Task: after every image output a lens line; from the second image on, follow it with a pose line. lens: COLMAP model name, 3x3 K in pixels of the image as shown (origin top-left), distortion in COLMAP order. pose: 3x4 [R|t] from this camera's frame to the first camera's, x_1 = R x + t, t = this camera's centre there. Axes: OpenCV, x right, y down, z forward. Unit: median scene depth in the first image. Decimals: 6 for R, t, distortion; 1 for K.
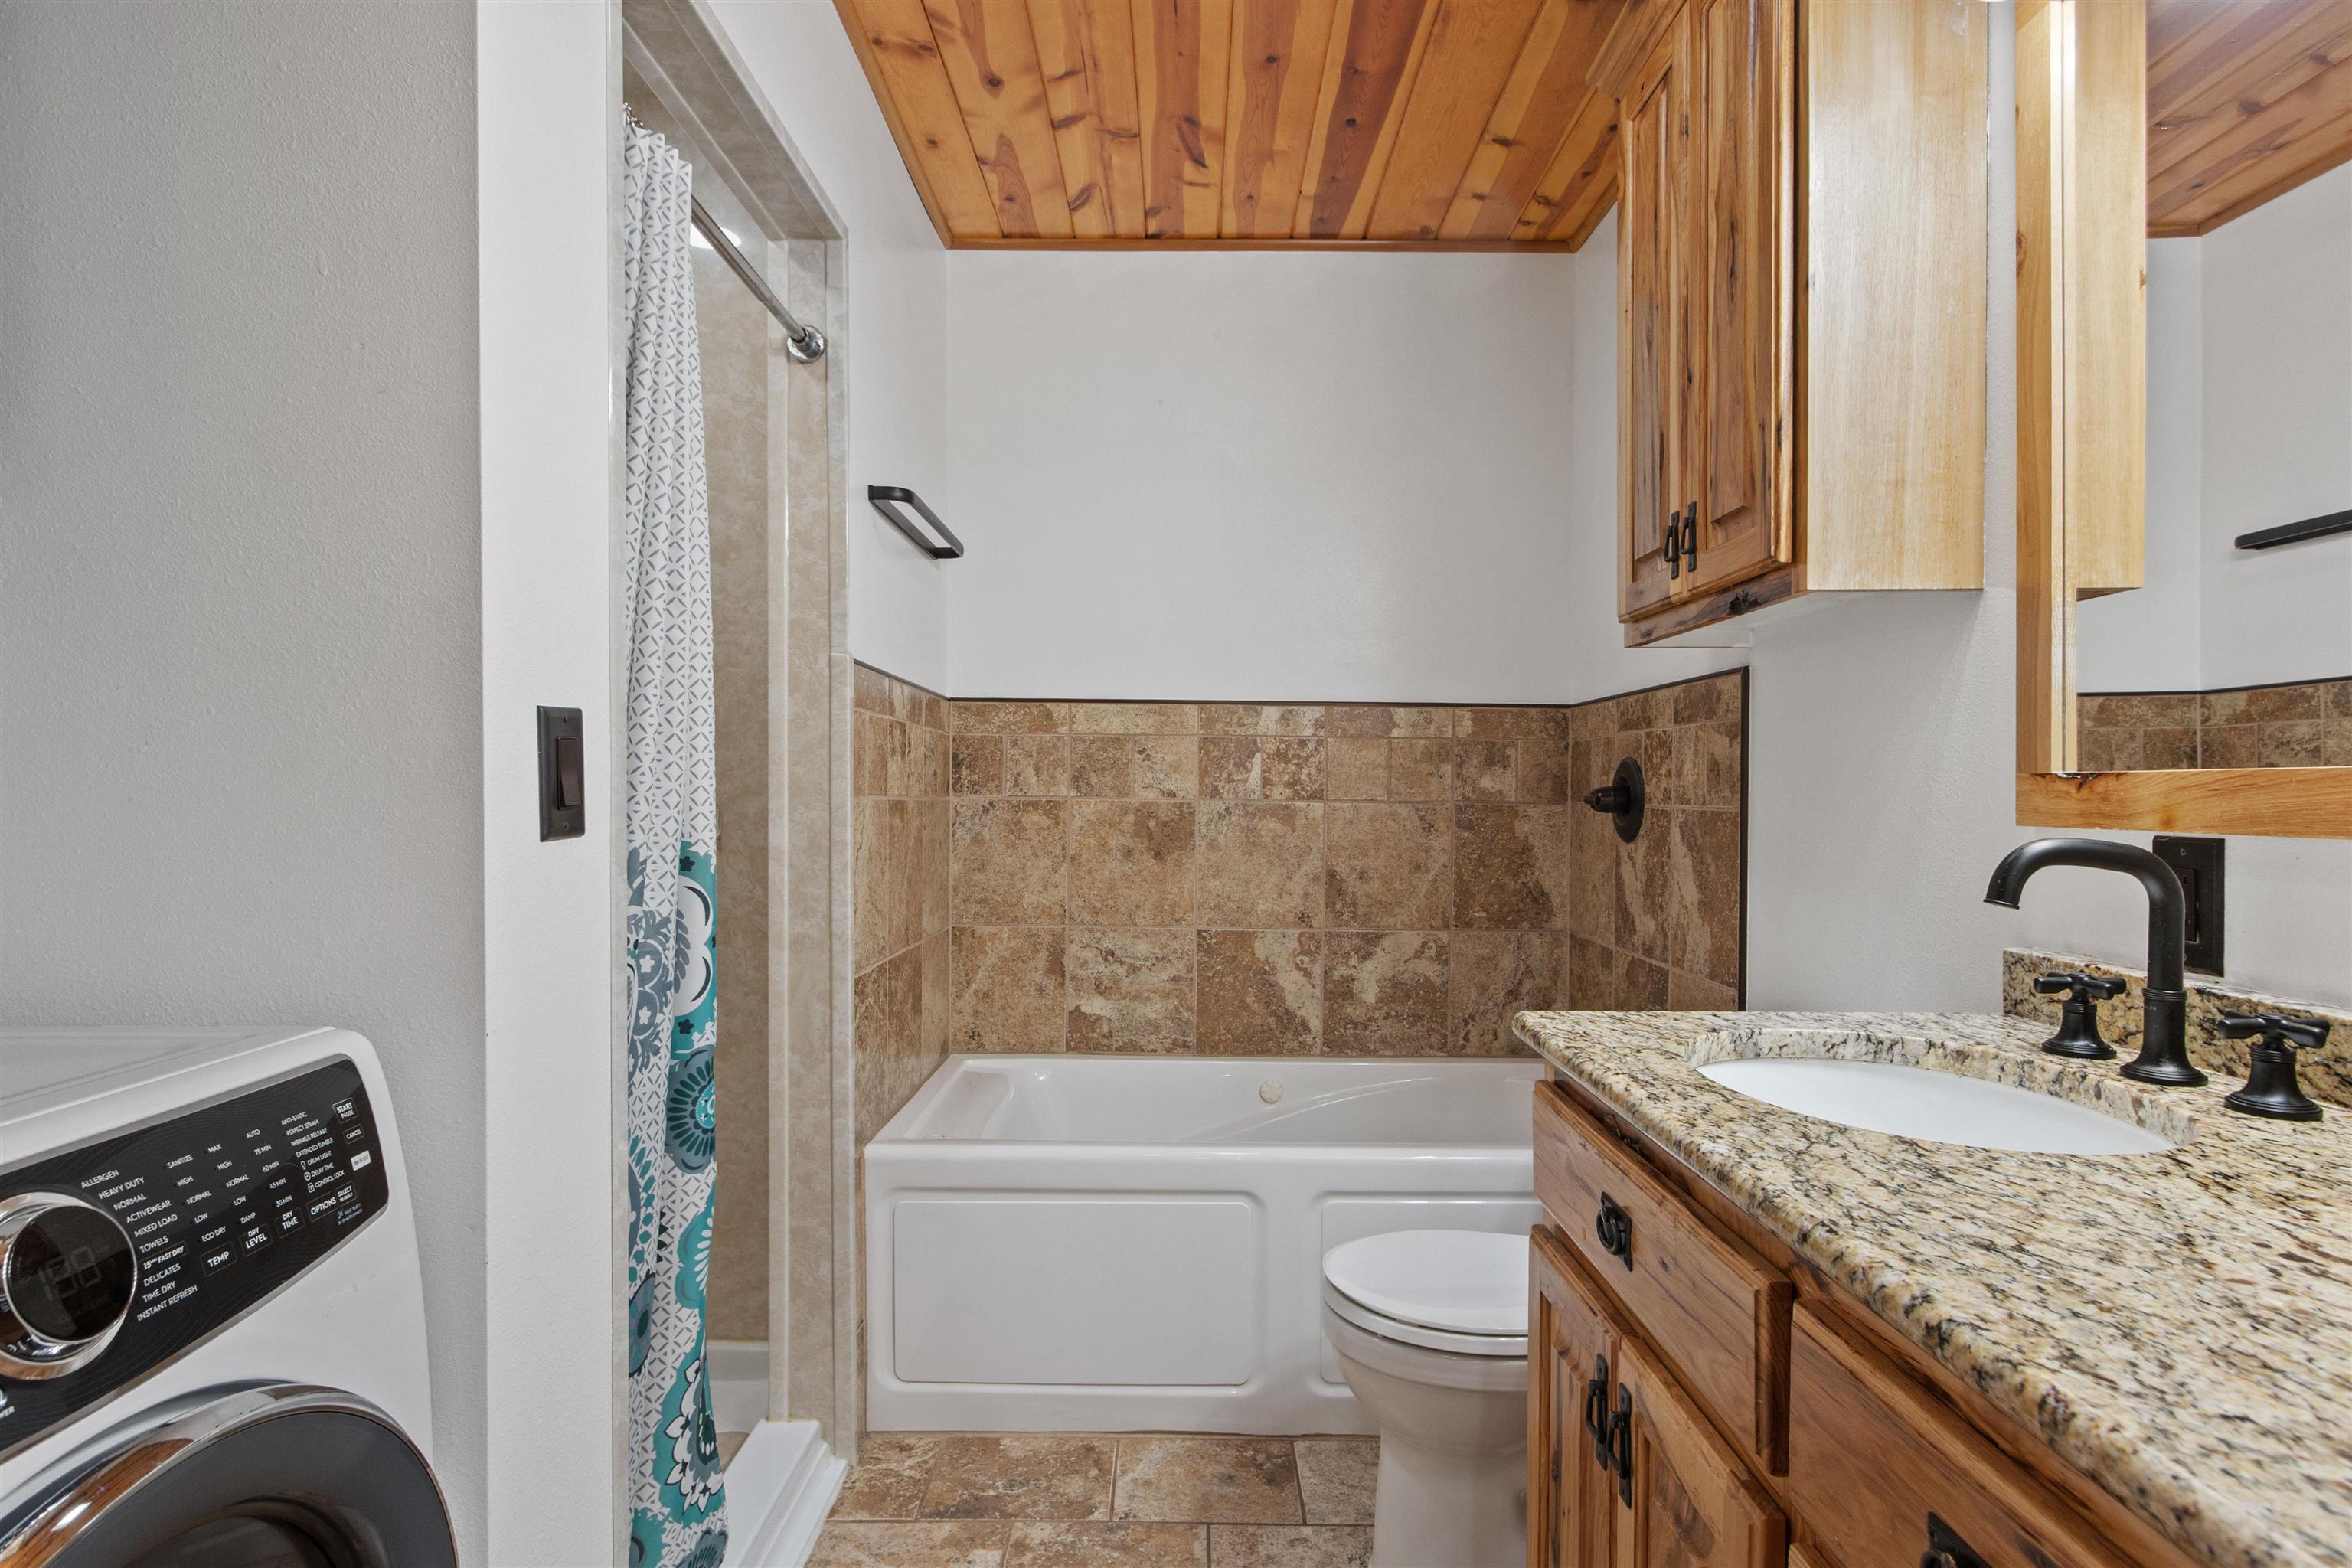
lens RADIAL K [[1201.1, 0, 1176.0], [0, 1201.1, 784.0], [0, 0, 1]] dist [-0.052757, 0.000096]
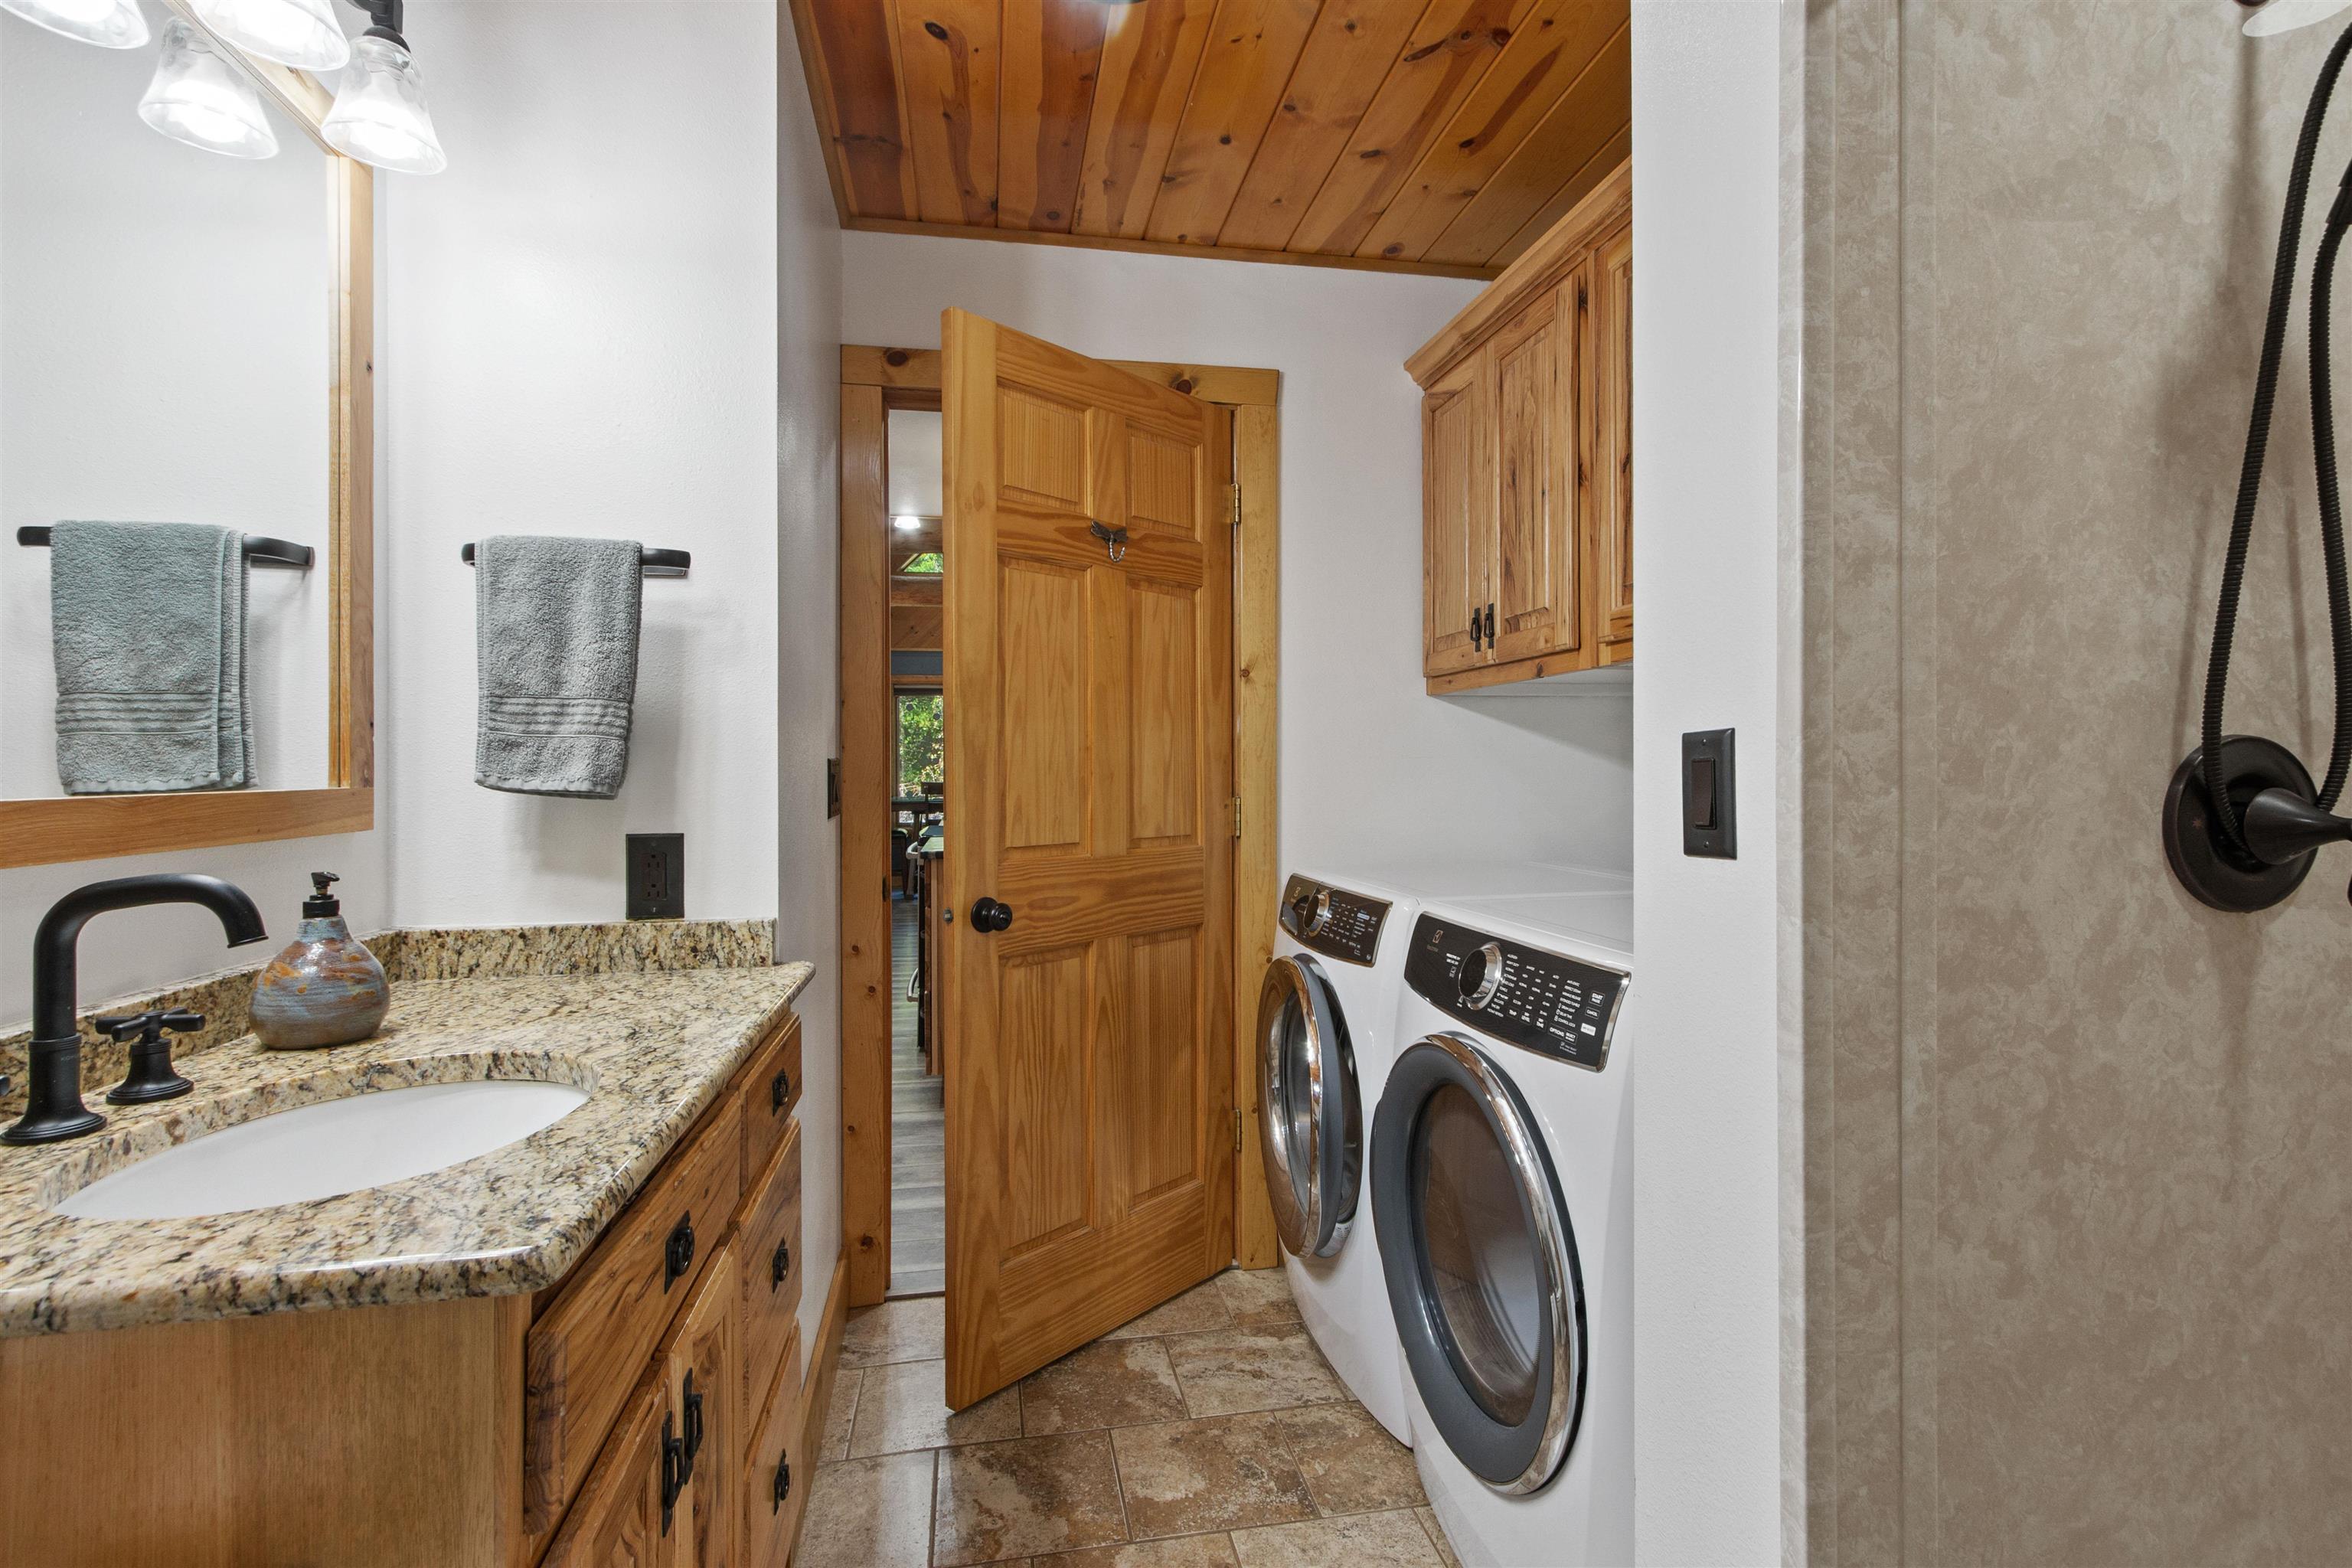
lens RADIAL K [[1108.4, 0, 1176.0], [0, 1108.4, 784.0], [0, 0, 1]] dist [-0.000255, 0.007457]
pose [[-0.981944, 0.004446, -0.189118, 0.165102], [0.002344, 0.999933, 0.011341, -0.041149], [0.189155, 0.010693, -0.981889, 2.467040]]
